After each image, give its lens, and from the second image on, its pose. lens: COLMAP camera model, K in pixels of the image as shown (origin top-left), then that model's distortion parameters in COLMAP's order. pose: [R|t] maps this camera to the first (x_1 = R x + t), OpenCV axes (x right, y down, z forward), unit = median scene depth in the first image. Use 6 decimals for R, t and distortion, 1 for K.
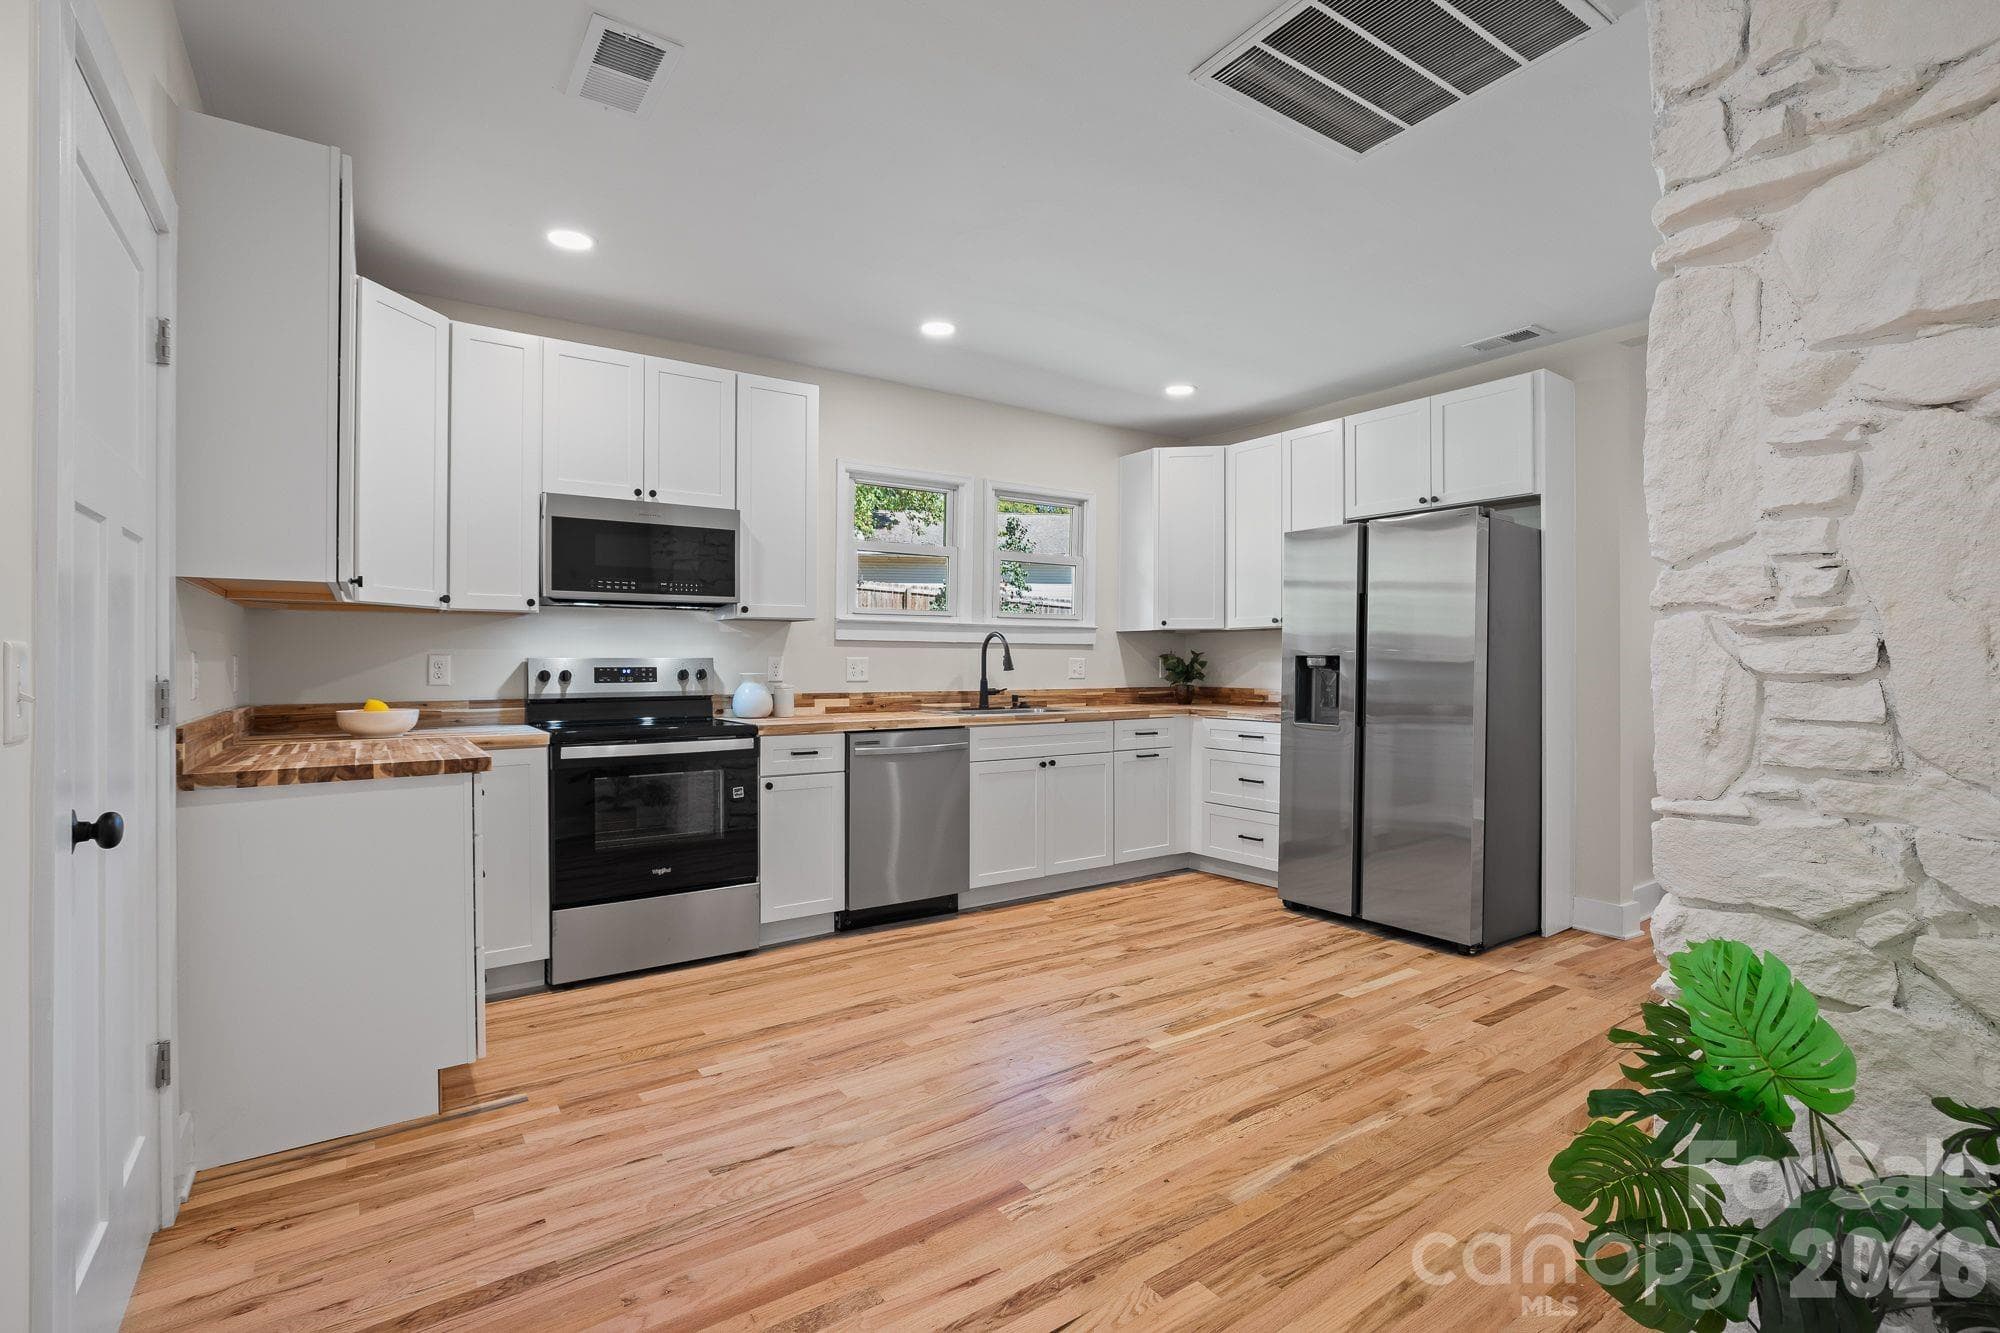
lens RADIAL K [[1017.8, 0, 1002.5], [0, 1017.8, 653.5], [0, 0, 1]] dist [-0.001934, -0.000204]
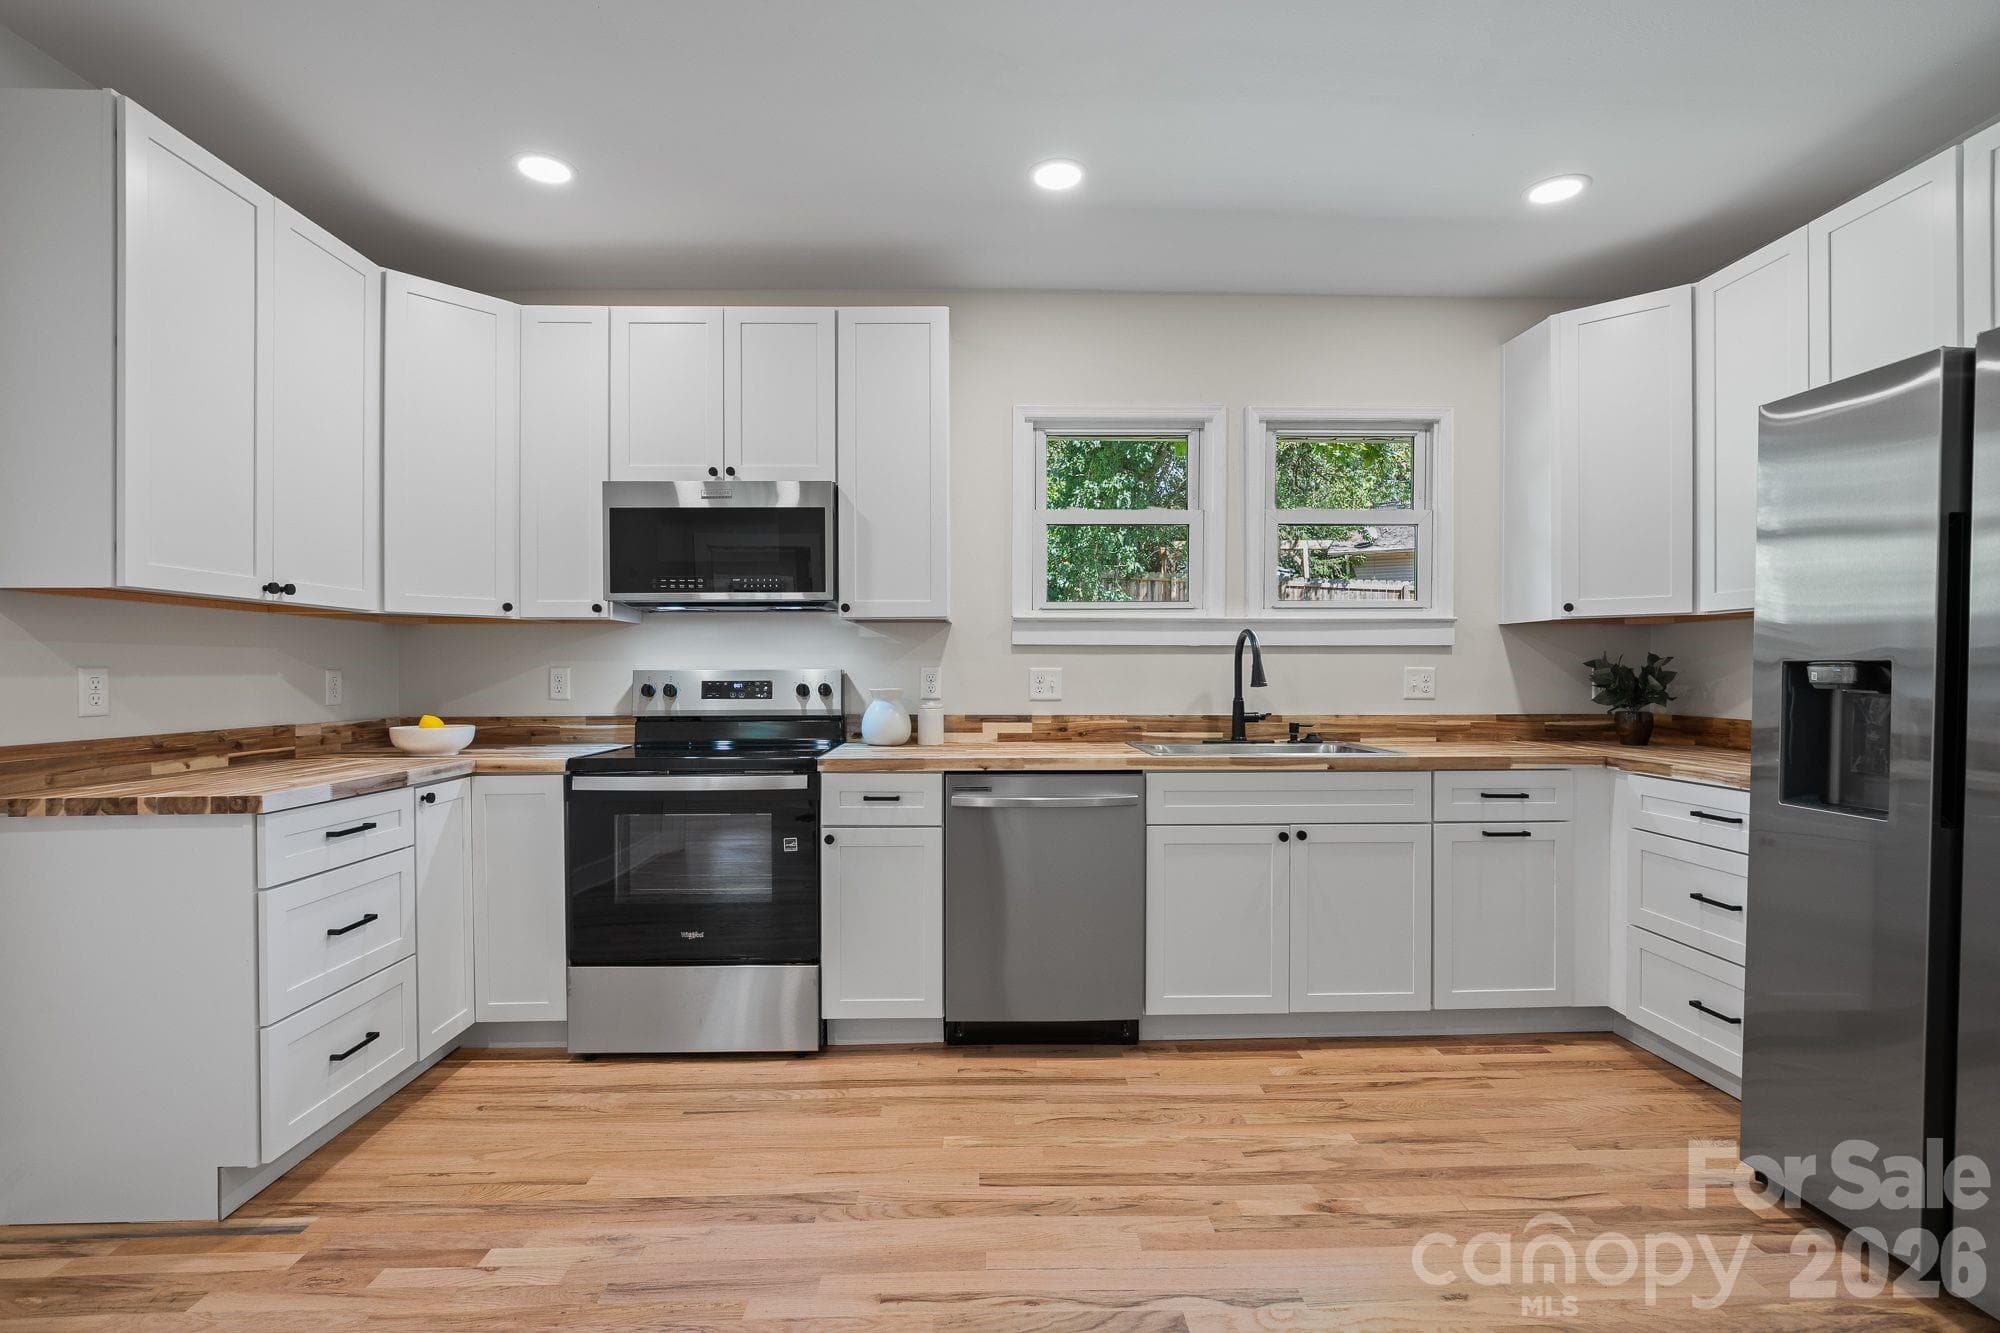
lens RADIAL K [[944.9, 0, 1000.0], [0, 944.9, 666.5], [0, 0, 1]] dist [-0.018351, 0.007716]
pose [[0.817832, -0.004353, -0.575441, 0.259946], [0.007055, 0.999972, 0.002462, 0.000968], [0.575414, -0.006073, 0.817839, 0.469959]]
